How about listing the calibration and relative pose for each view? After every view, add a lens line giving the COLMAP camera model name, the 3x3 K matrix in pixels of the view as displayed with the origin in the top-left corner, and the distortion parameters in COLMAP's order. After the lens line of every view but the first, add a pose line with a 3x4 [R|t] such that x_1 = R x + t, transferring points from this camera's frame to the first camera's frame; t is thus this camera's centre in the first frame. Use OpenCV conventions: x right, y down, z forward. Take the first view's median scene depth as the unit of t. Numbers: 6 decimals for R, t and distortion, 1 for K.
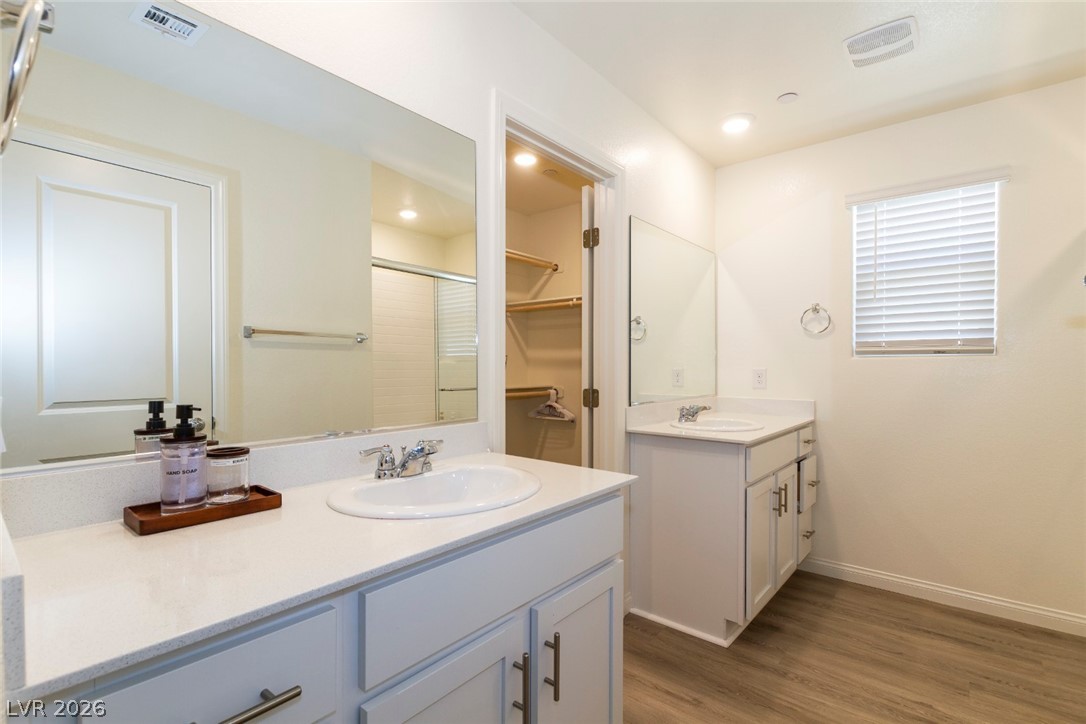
lens RADIAL K [[498.4, 0, 542.6], [0, 498.4, 362.9], [0, 0, 1]] dist [0.011343, -0.004140]
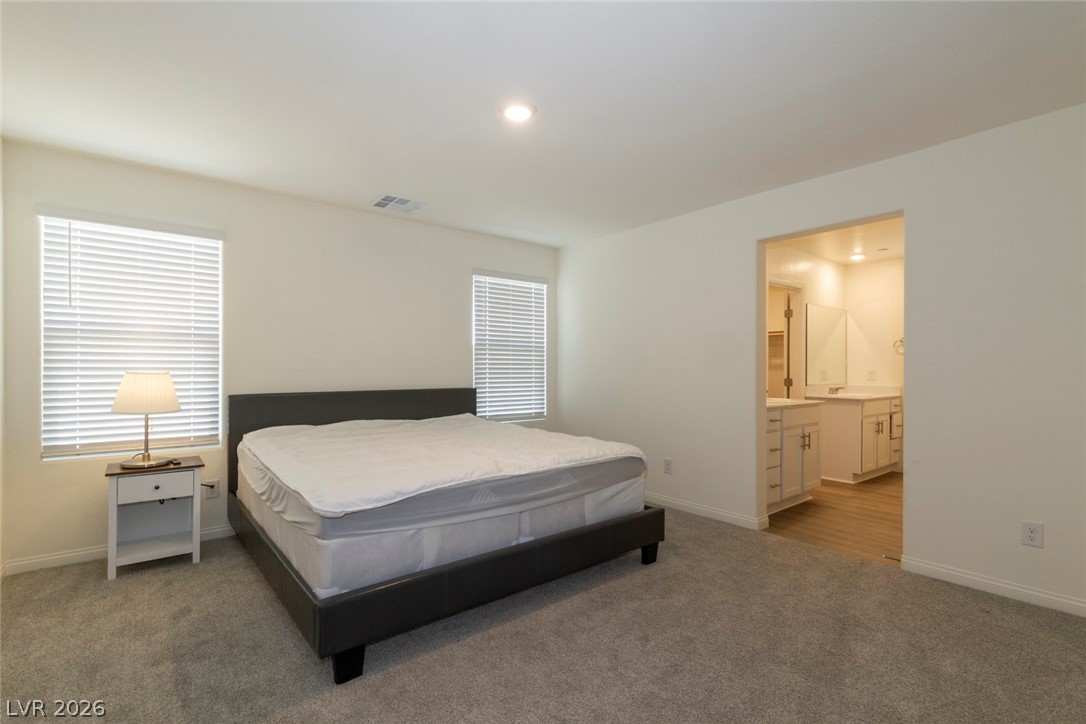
lens RADIAL K [[498.4, 0, 544.3], [0, 498.4, 368.4], [0, 0, 1]] dist [0.011343, -0.004140]
pose [[0.982034, 0.002126, -0.188694, -0.516013], [-0.002066, 0.999998, 0.000513, 0.008815], [0.188695, -0.000114, 0.982036, -1.331094]]
